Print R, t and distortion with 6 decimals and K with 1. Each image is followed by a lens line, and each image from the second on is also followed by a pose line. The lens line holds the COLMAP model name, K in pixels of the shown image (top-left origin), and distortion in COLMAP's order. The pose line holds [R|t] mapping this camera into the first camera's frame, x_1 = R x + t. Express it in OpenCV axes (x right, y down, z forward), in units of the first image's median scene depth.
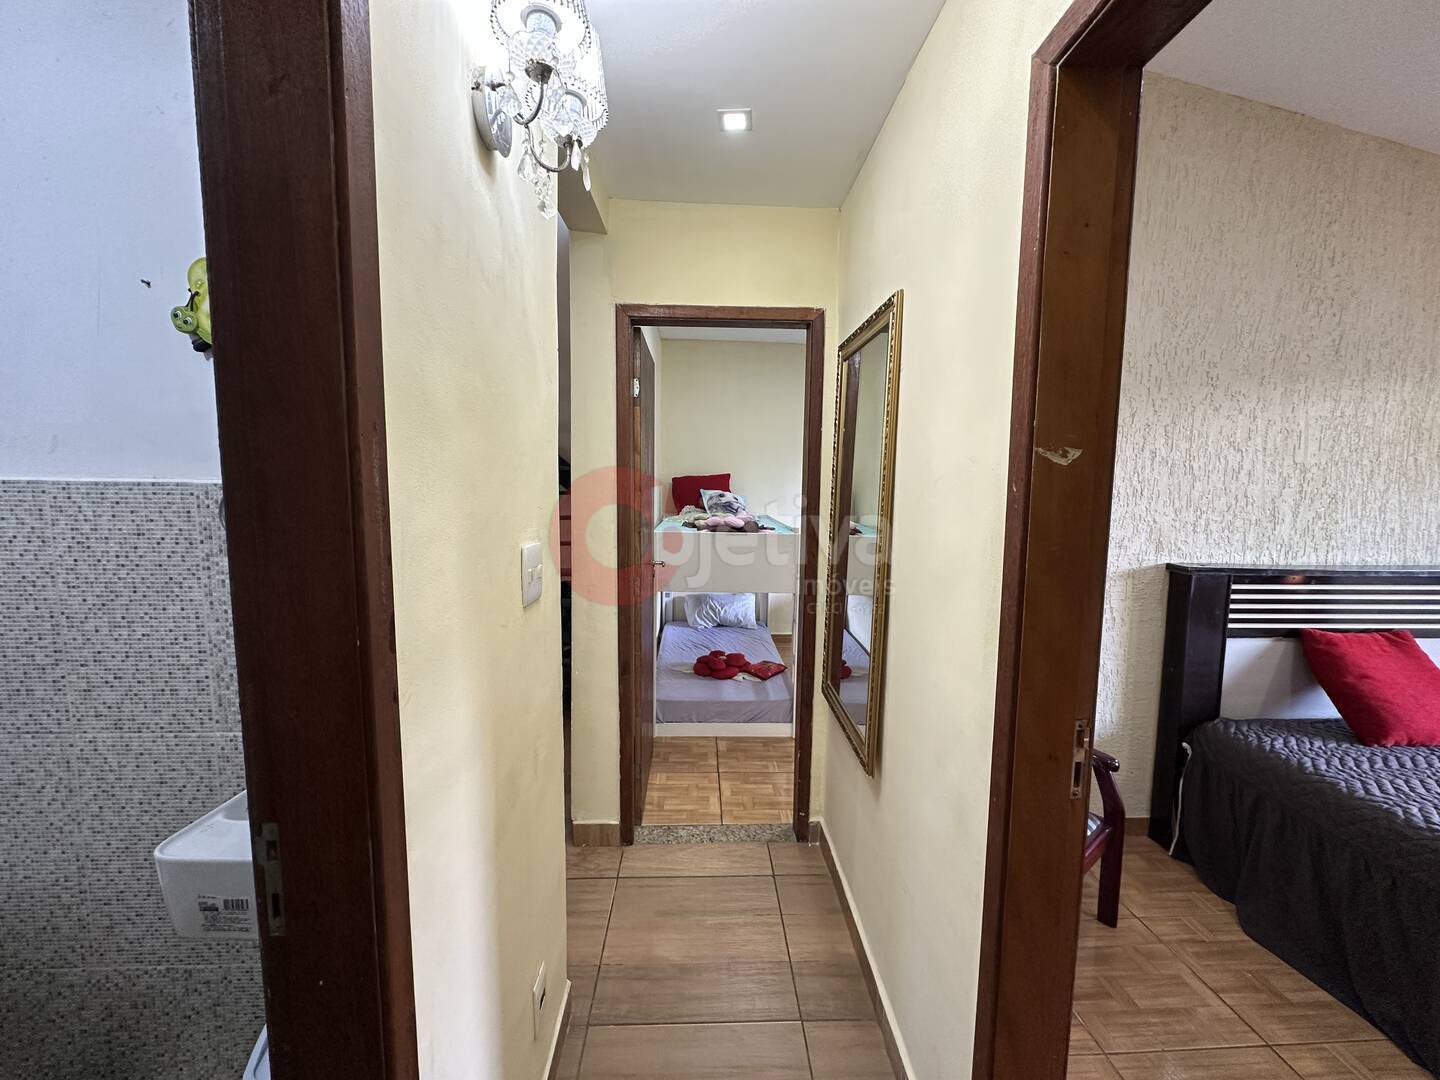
lens RADIAL K [[545.8, 0, 729.0], [0, 545.8, 530.8], [0, 0, 1]] dist [-0.002563, 0.000552]
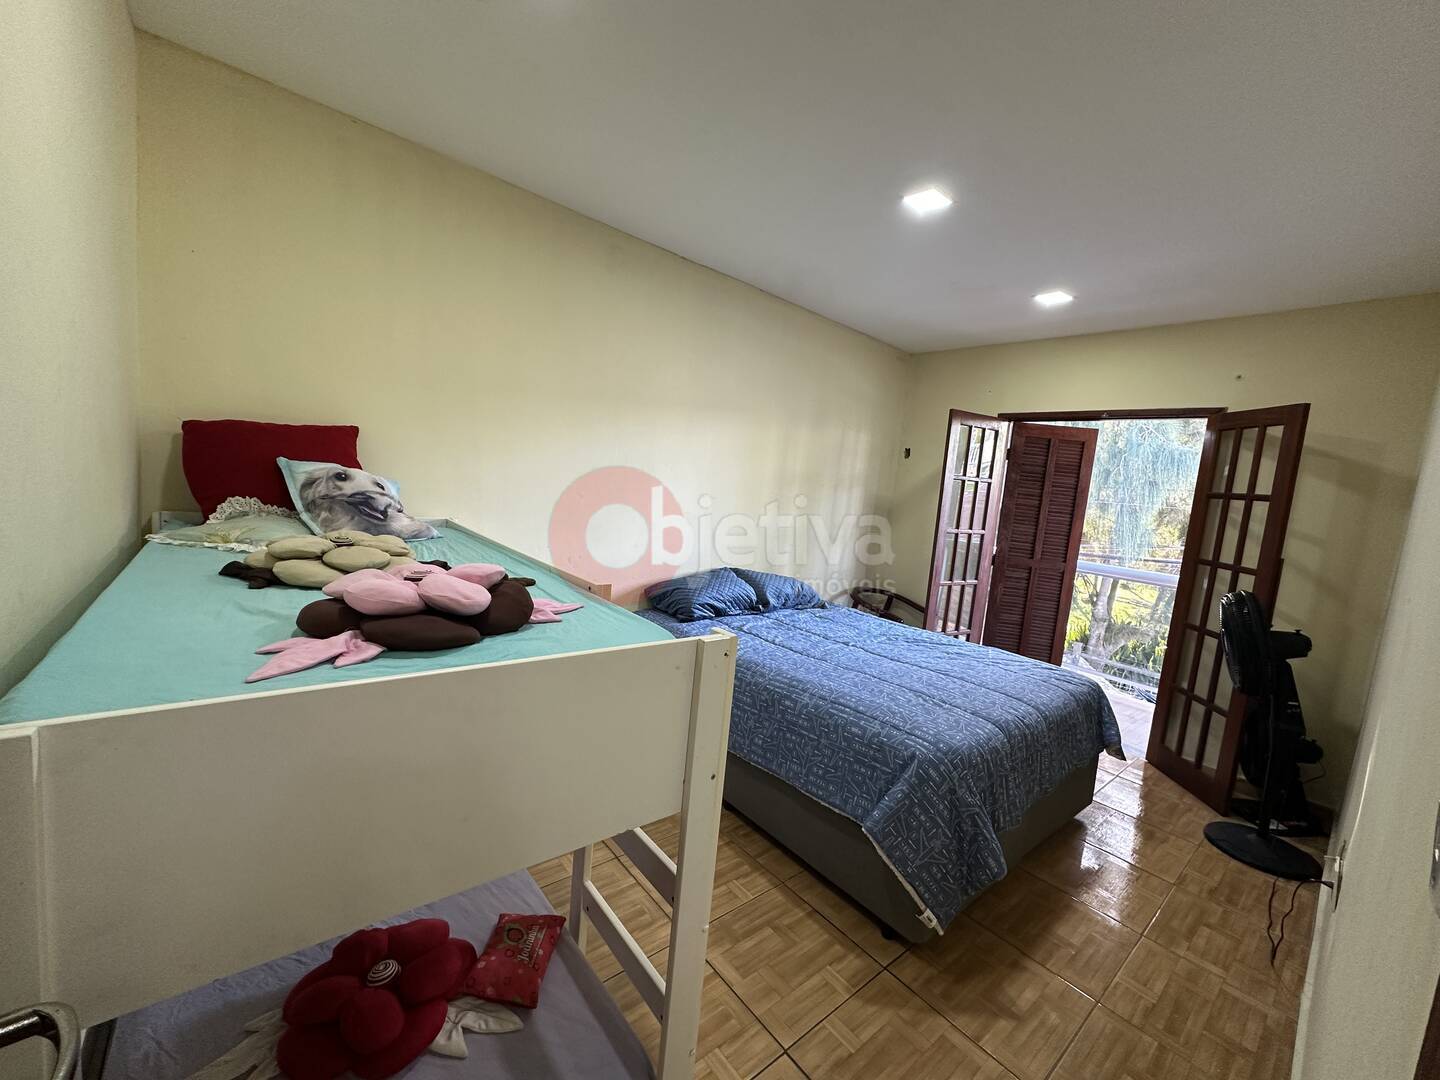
lens RADIAL K [[545.8, 0, 715.8], [0, 545.8, 533.2], [0, 0, 1]] dist [-0.002563, 0.000552]
pose [[0.791053, -0.003225, 0.611739, -0.060063], [-0.029698, 0.998605, 0.043668, -0.066781], [-0.611026, -0.052711, 0.789854, 0.671715]]
